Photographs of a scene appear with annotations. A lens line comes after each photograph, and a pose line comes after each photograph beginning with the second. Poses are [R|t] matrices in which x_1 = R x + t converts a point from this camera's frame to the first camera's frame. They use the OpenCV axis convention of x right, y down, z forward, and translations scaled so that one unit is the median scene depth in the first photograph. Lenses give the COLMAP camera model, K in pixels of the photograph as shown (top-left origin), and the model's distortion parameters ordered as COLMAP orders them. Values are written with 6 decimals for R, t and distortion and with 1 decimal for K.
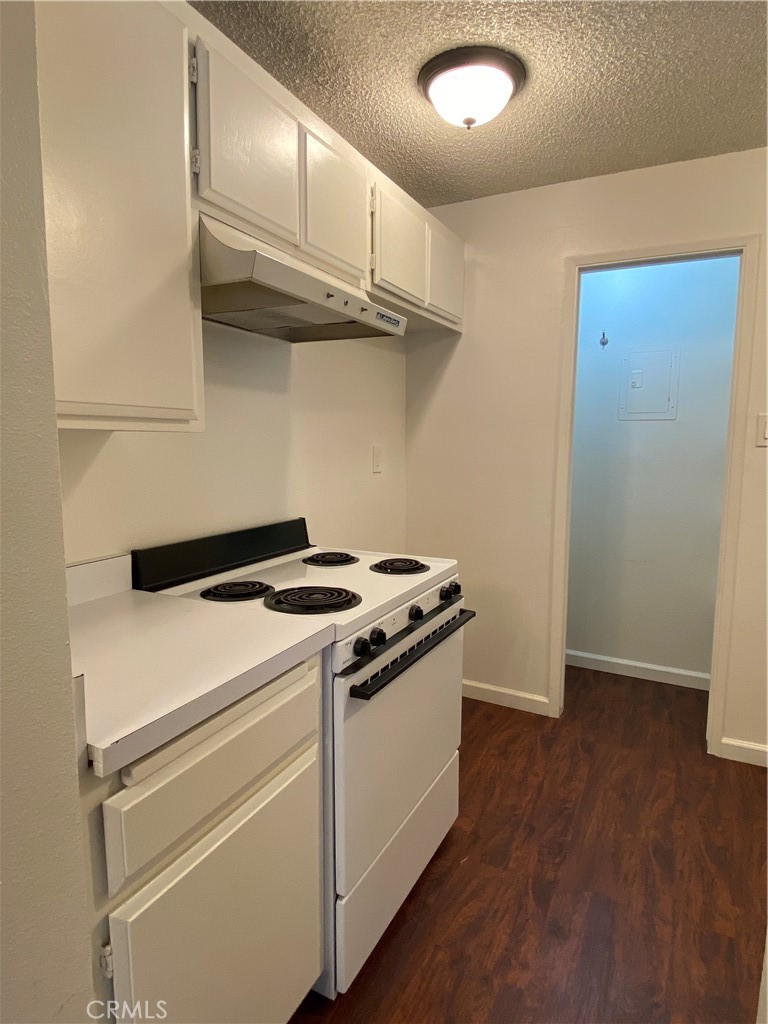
lens RADIAL K [[589.3, 0, 381.5], [0, 589.3, 504.7], [0, 0, 1]] dist [0.015497, -0.013533]
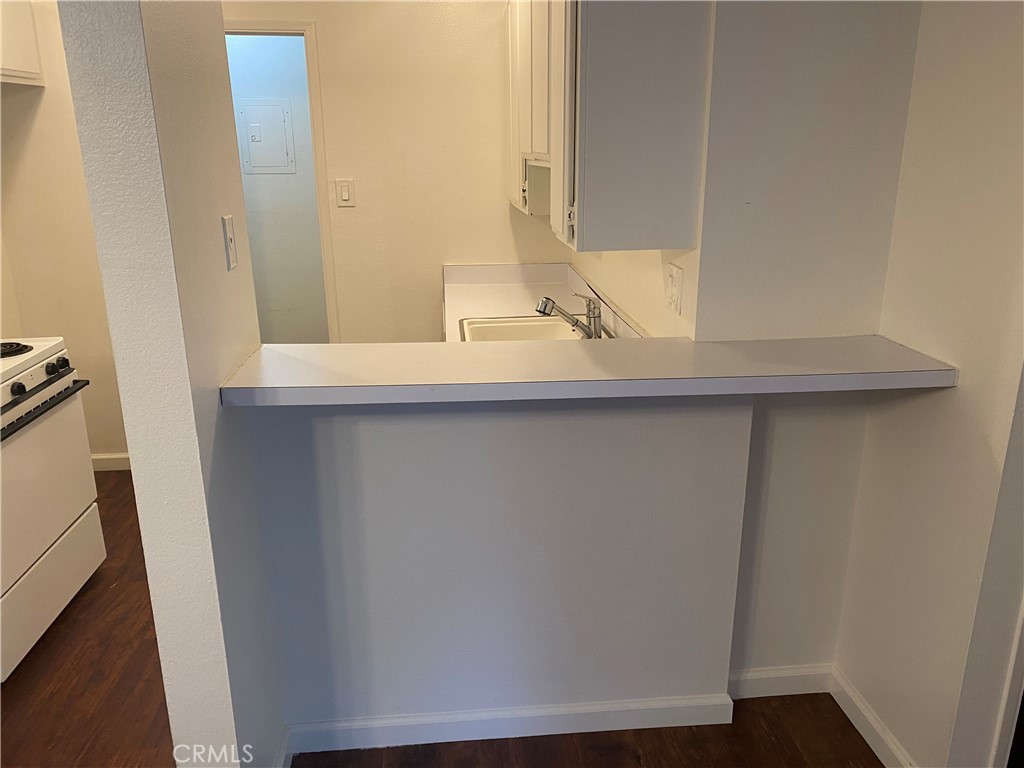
lens RADIAL K [[773.1, 0, 515.2], [0, 773.1, 372.5], [0, 0, 1]] dist [0.008891, -0.011217]
pose [[0.837695, -0.165208, 0.520552, 0.089223], [0.072510, 0.978355, 0.193814, -0.070722], [-0.541304, -0.124612, 0.831542, -0.789365]]
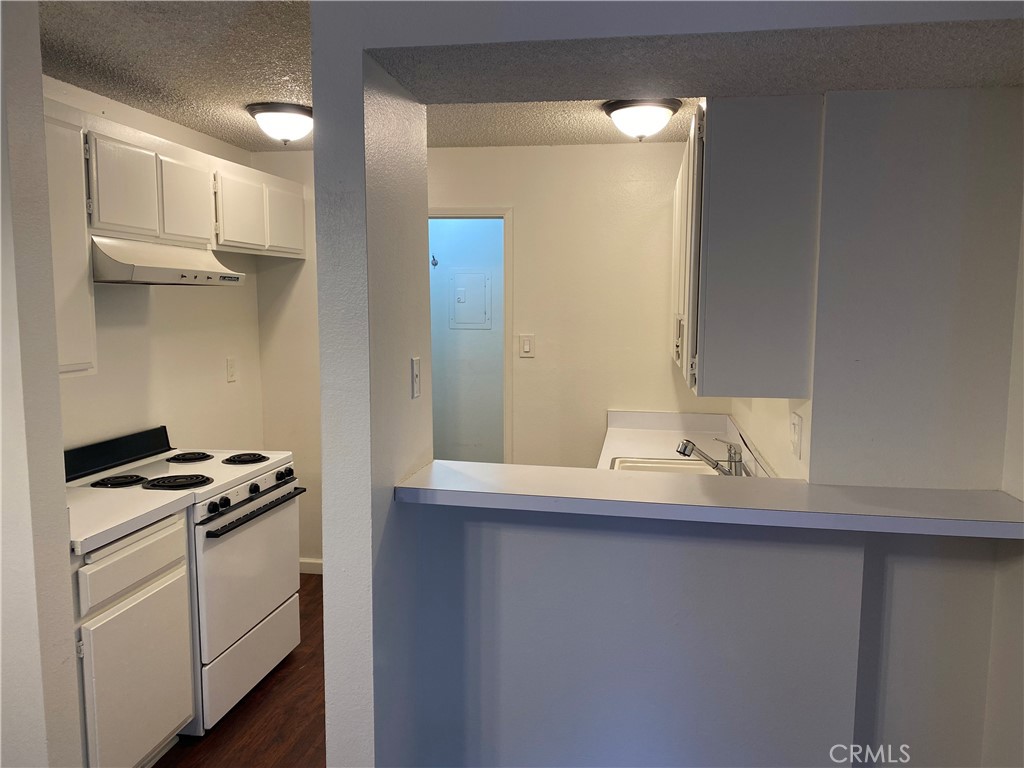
lens RADIAL K [[773.1, 0, 521.9], [0, 773.1, 382.0], [0, 0, 1]] dist [0.008891, -0.011217]
pose [[0.947084, -0.033540, 0.319230, 0.082249], [0.037322, 0.999287, -0.005738, -0.044250], [-0.318810, 0.017349, 0.947660, -1.044574]]
